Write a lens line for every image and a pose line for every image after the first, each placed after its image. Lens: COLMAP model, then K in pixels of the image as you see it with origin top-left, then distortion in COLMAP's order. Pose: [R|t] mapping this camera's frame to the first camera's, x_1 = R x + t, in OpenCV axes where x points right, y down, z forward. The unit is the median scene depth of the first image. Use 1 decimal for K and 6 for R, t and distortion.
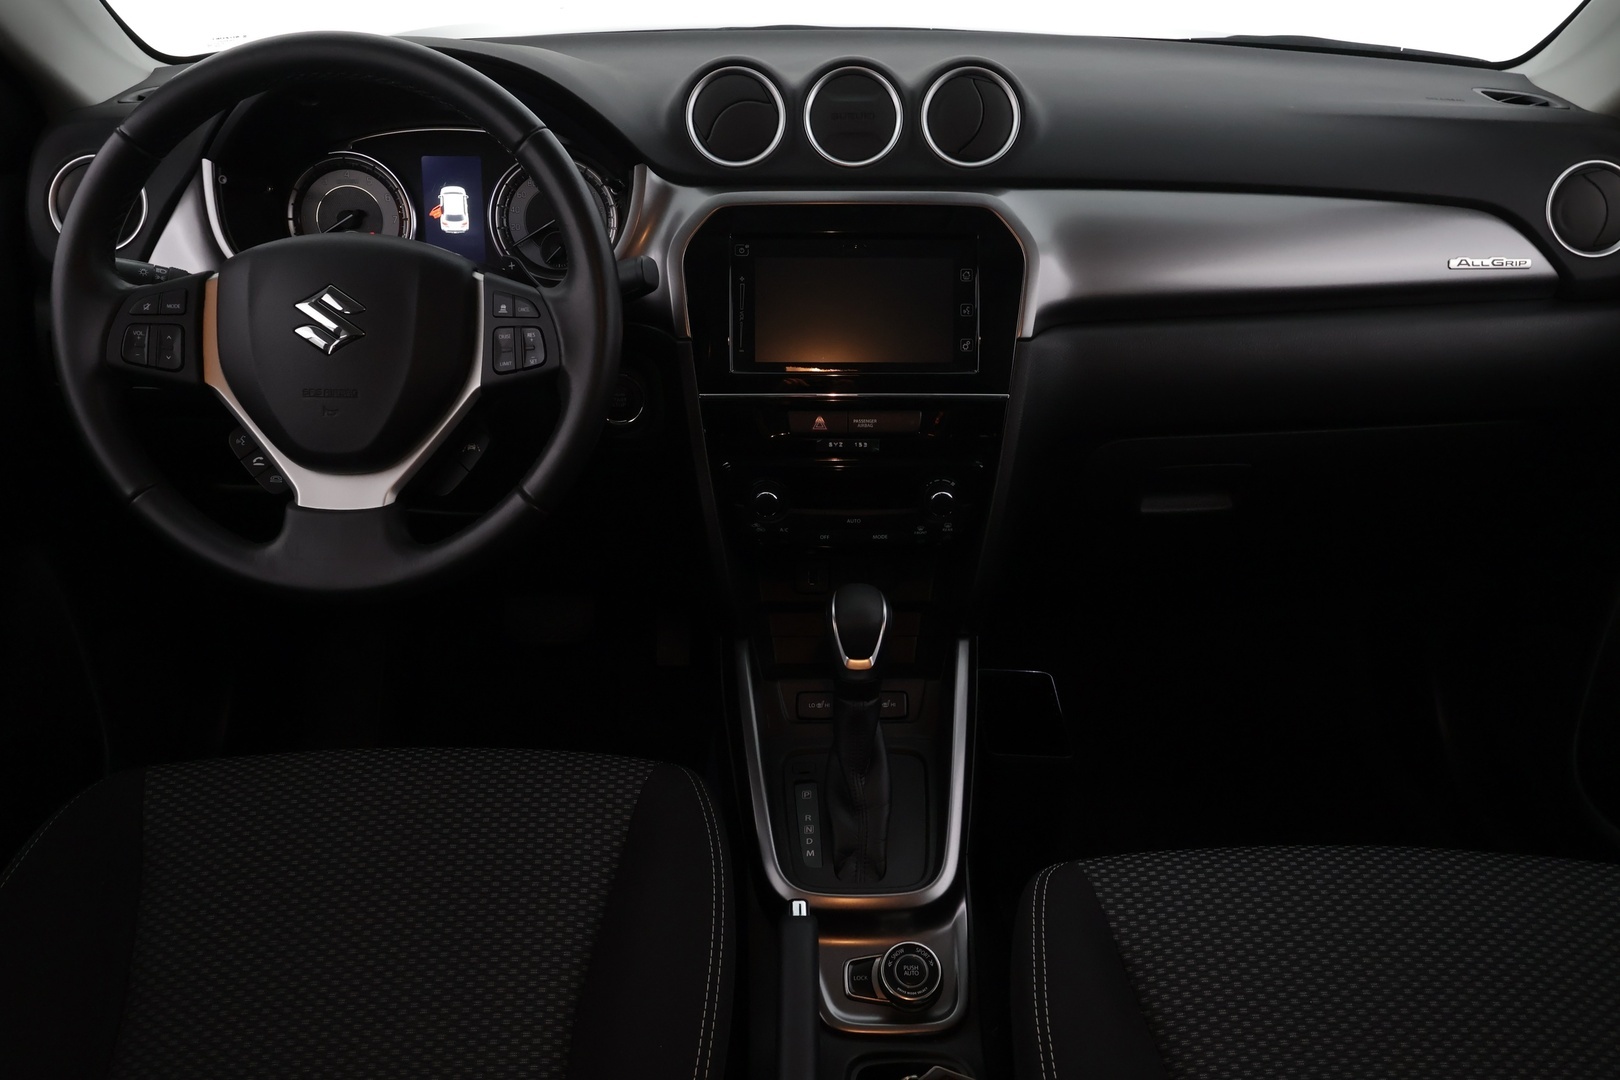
lens RADIAL K [[1252.7, 0, 810.0], [0, 1252.7, 540.0], [0, 0, 1]] dist [-0.007544, -0.001379]
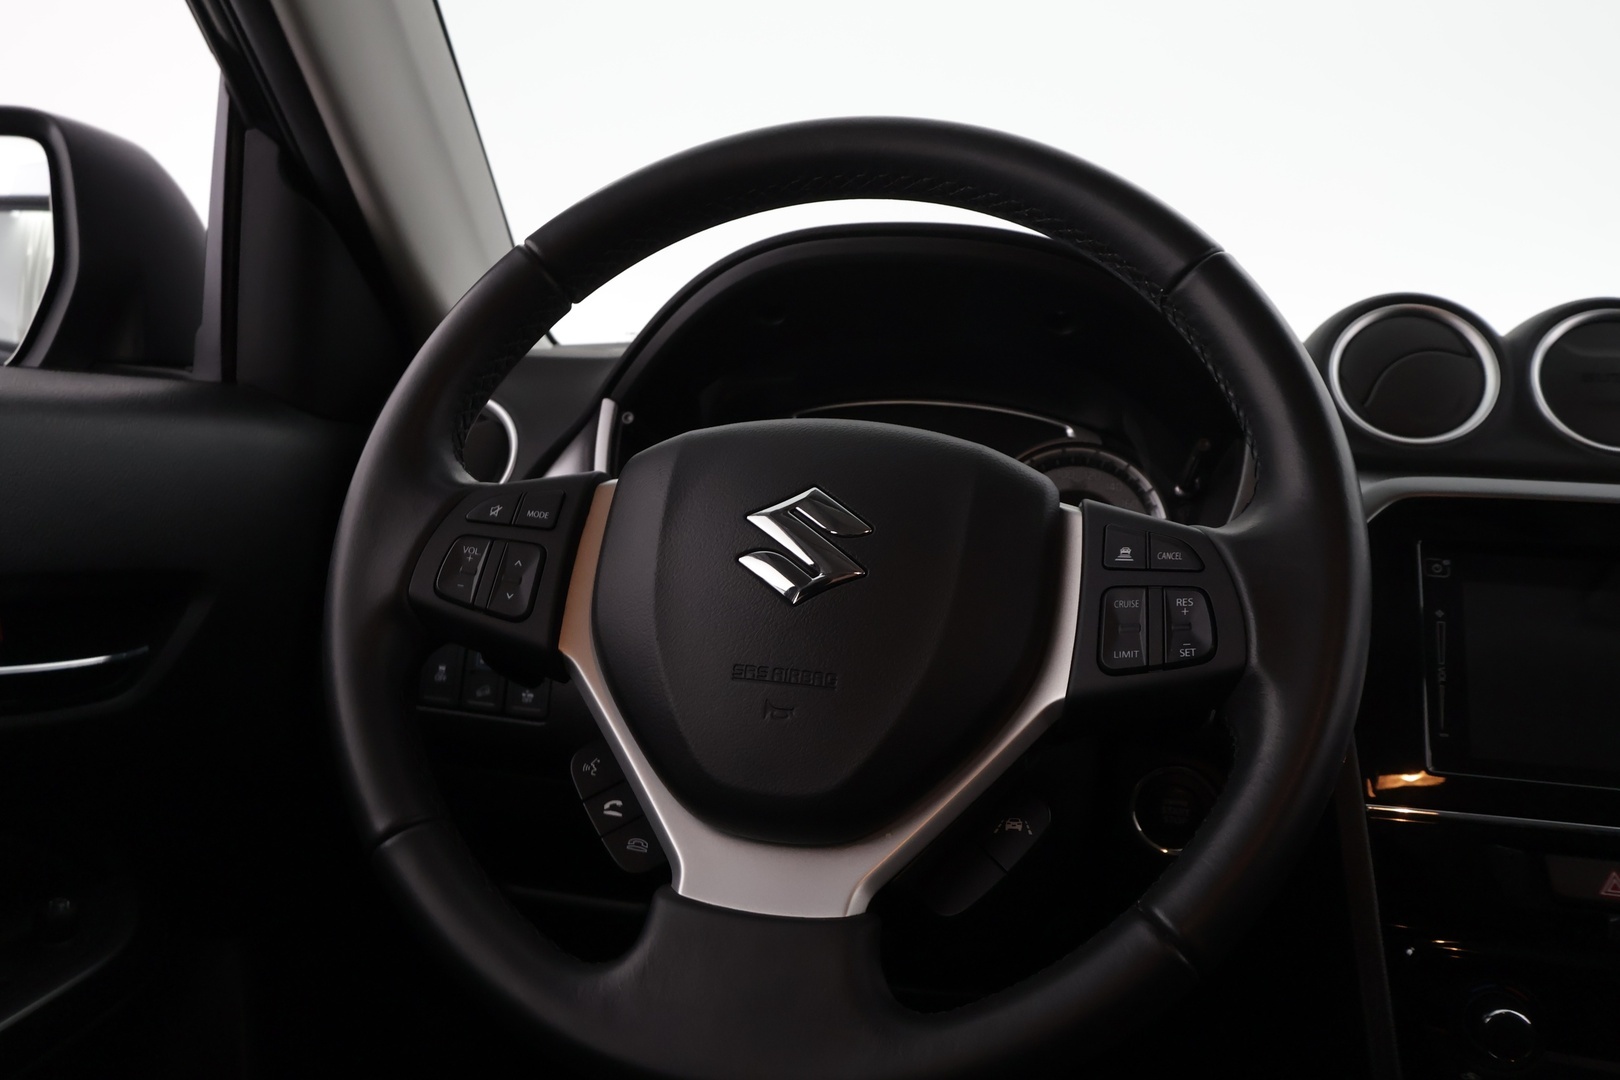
lens RADIAL K [[1252.7, 0, 810.0], [0, 1252.7, 540.0], [0, 0, 1]] dist [-0.007544, -0.001379]
pose [[0.975171, 0.058860, -0.213490, -0.262216], [-0.140303, 0.910081, -0.389959, 0.031966], [0.171340, 0.410230, 0.895742, 0.507426]]
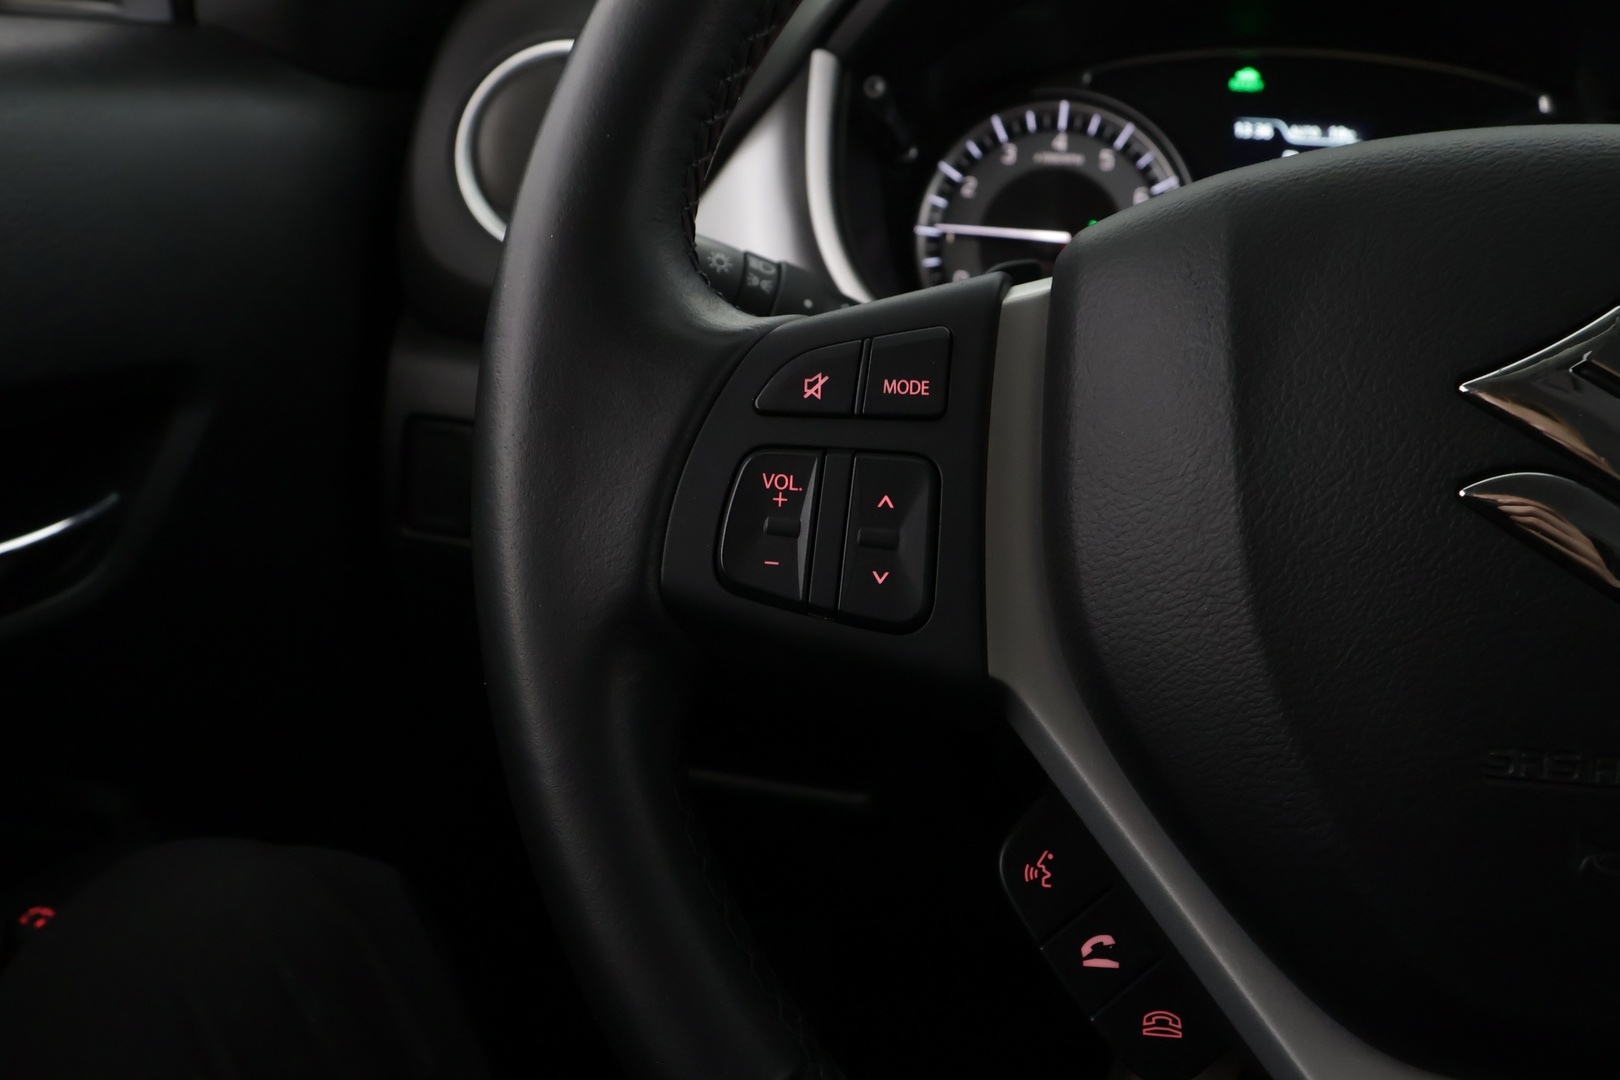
lens RADIAL K [[1153.8, 0, 808.3], [0, 1153.8, 569.9], [0, 0, 1]] dist [0.057160, 0.000101]
pose [[0.985412, 0.038658, -0.165735, -0.487832], [-0.059791, 0.990419, -0.124484, -0.116375], [0.159335, 0.132577, 0.978282, 0.759894]]
